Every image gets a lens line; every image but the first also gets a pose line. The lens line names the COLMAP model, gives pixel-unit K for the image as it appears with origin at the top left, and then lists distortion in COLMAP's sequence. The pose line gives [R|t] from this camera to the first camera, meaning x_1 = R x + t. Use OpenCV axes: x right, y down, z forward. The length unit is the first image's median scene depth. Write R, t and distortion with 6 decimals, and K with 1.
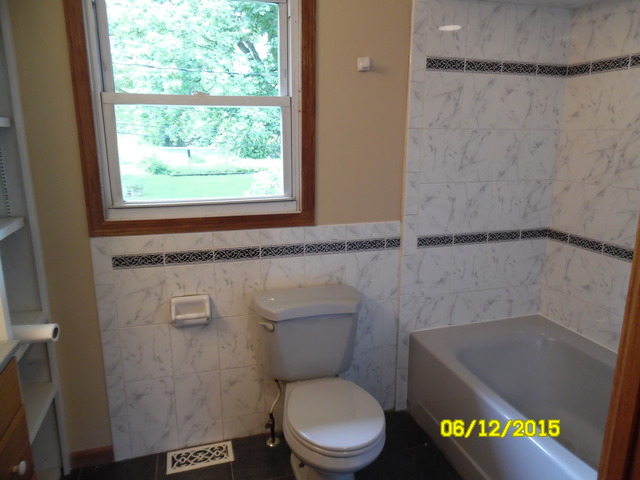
lens RADIAL K [[448.8, 0, 318.9], [0, 448.8, 239.4], [0, 0, 1]] dist [0.004332, -0.009714]
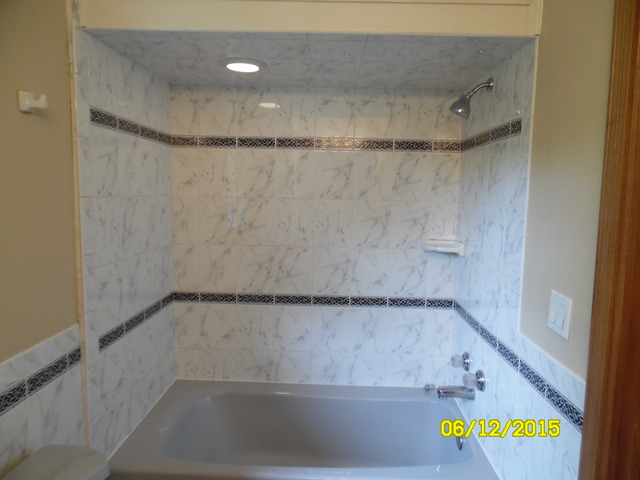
lens RADIAL K [[448.8, 0, 318.6], [0, 448.8, 241.4], [0, 0, 1]] dist [0.004332, -0.009714]
pose [[0.330999, -0.099791, 0.938340, -0.353488], [0.194876, 0.980185, 0.035498, -0.121236], [-0.923289, 0.171110, 0.343887, 0.382736]]
